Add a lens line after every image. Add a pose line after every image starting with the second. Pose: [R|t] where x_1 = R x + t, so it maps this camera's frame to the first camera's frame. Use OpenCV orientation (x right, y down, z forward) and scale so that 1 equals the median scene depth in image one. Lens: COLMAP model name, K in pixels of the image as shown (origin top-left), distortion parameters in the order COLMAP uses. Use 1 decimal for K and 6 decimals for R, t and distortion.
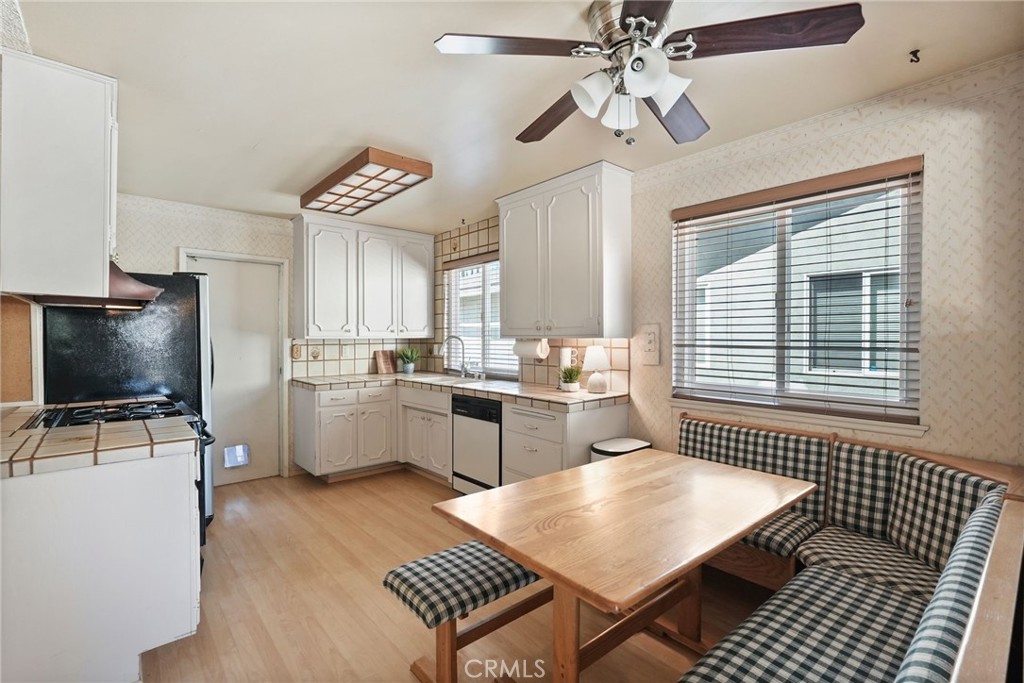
lens RADIAL K [[460.3, 0, 512.8], [0, 460.3, 338.3], [0, 0, 1]] dist [-0.017576, 0.000729]
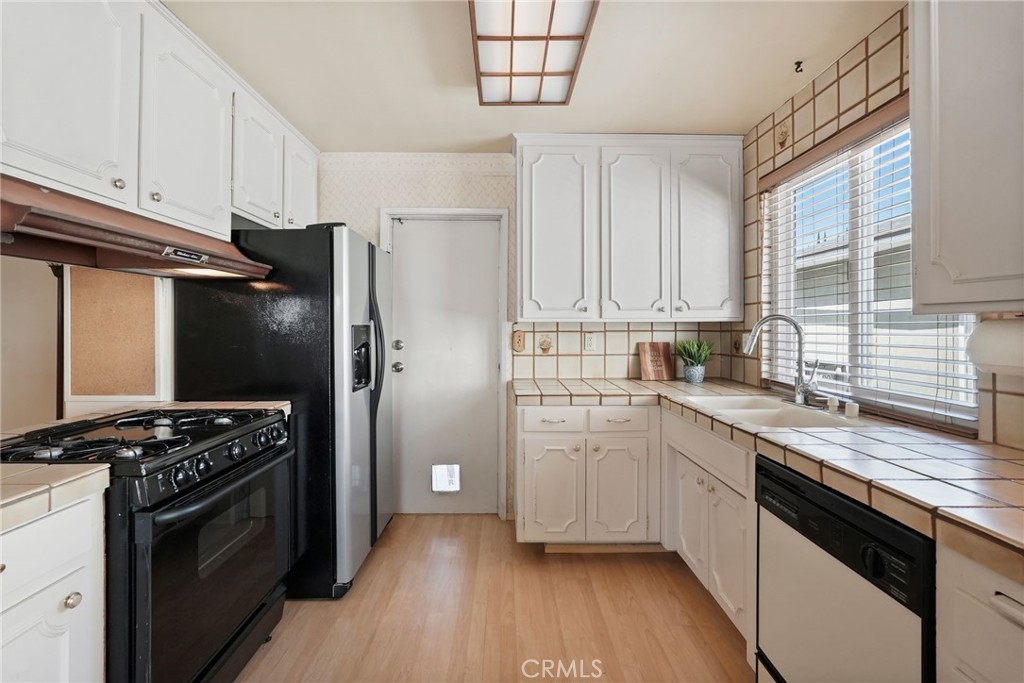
lens RADIAL K [[463.6, 0, 512.0], [0, 463.6, 327.6], [0, 0, 1]] dist [-0.004218, 0.000142]
pose [[0.764903, 0.001328, -0.644144, -0.028683], [-0.003402, 0.999992, -0.001977, 0.009632], [0.644136, 0.003704, 0.764902, 0.451737]]
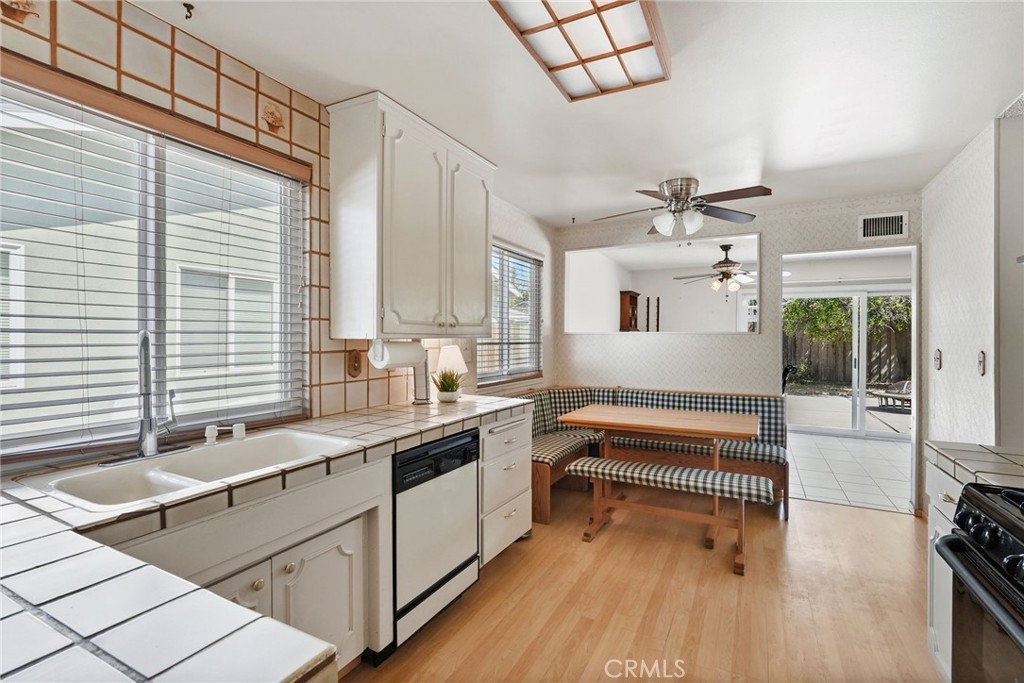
lens RADIAL K [[475.6, 0, 512.0], [0, 475.6, 341.5], [0, 0, 1]] dist [-0.000611, 0.000093]
pose [[-0.374713, -0.010630, 0.927080, -0.526858], [-0.000476, 0.999936, 0.011273, -0.002857], [-0.927141, 0.003783, -0.374695, 0.883162]]
